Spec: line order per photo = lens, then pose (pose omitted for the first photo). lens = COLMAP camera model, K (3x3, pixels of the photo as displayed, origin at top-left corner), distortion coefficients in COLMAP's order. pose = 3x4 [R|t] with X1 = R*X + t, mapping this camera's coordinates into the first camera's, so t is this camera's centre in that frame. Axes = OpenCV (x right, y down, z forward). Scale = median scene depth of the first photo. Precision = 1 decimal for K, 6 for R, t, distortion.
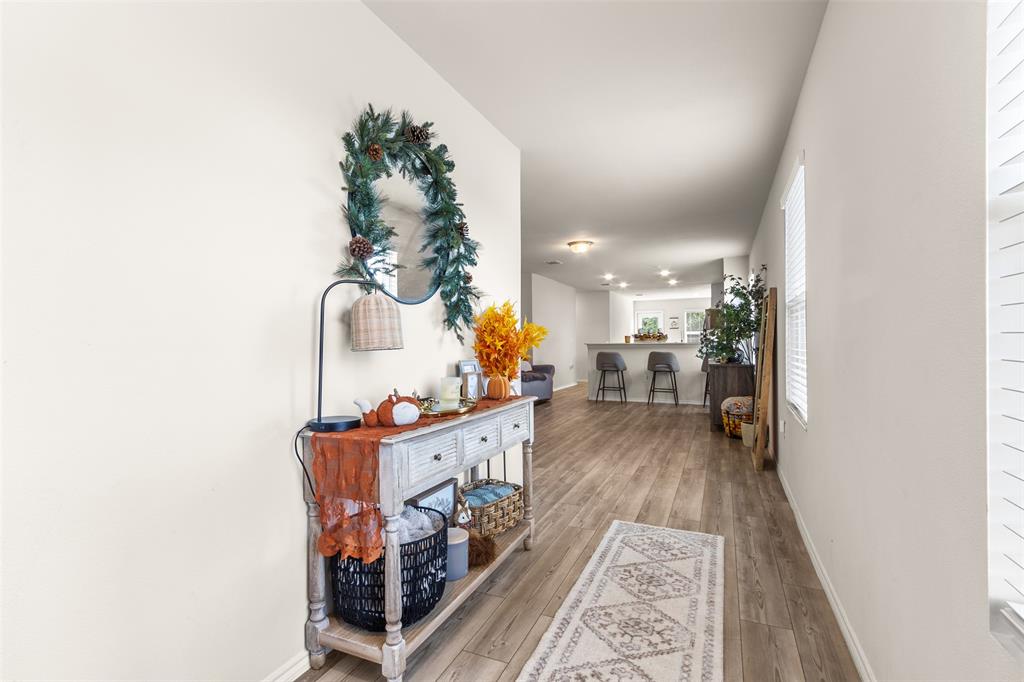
lens RADIAL K [[469.3, 0, 516.1], [0, 469.3, 340.0], [0, 0, 1]] dist [0.005710, -0.001441]
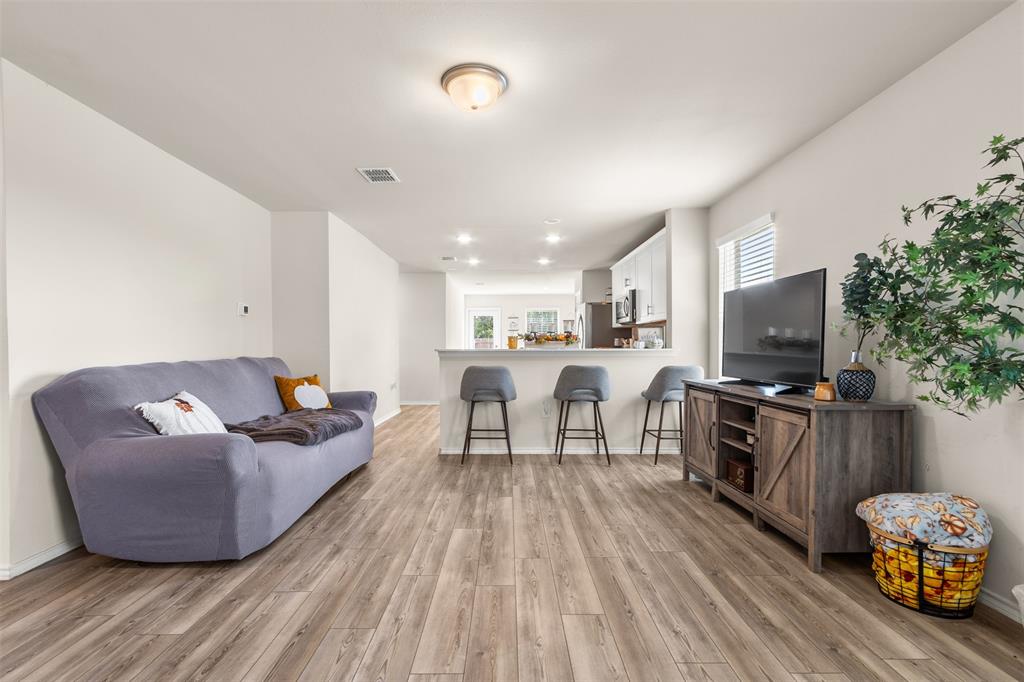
lens RADIAL K [[469.3, 0, 509.1], [0, 469.3, 345.9], [0, 0, 1]] dist [0.005710, -0.001441]
pose [[0.913816, 0.008359, 0.406042, 0.007507], [-0.010156, 0.999946, 0.002271, 0.001968], [-0.406001, -0.006199, 0.913851, 0.511111]]
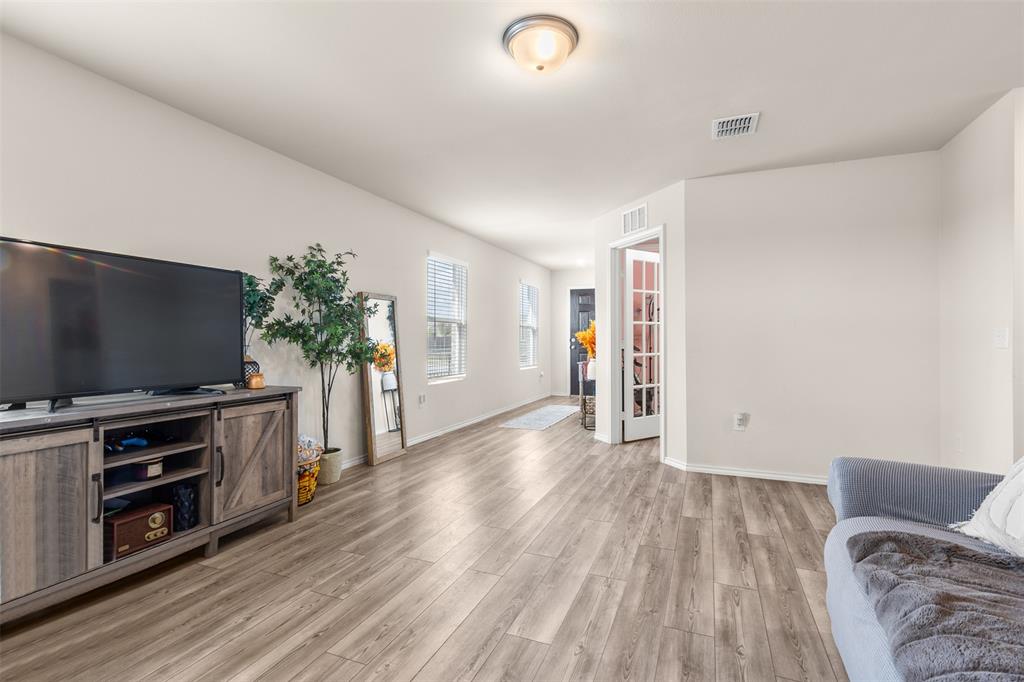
lens RADIAL K [[469.3, 0, 514.9], [0, 469.3, 338.1], [0, 0, 1]] dist [0.005710, -0.001441]
pose [[-0.999523, 0.011778, -0.028533, 0.131494], [0.012046, 0.999885, -0.009218, 0.003410], [0.028421, -0.009557, -0.999550, 1.050983]]
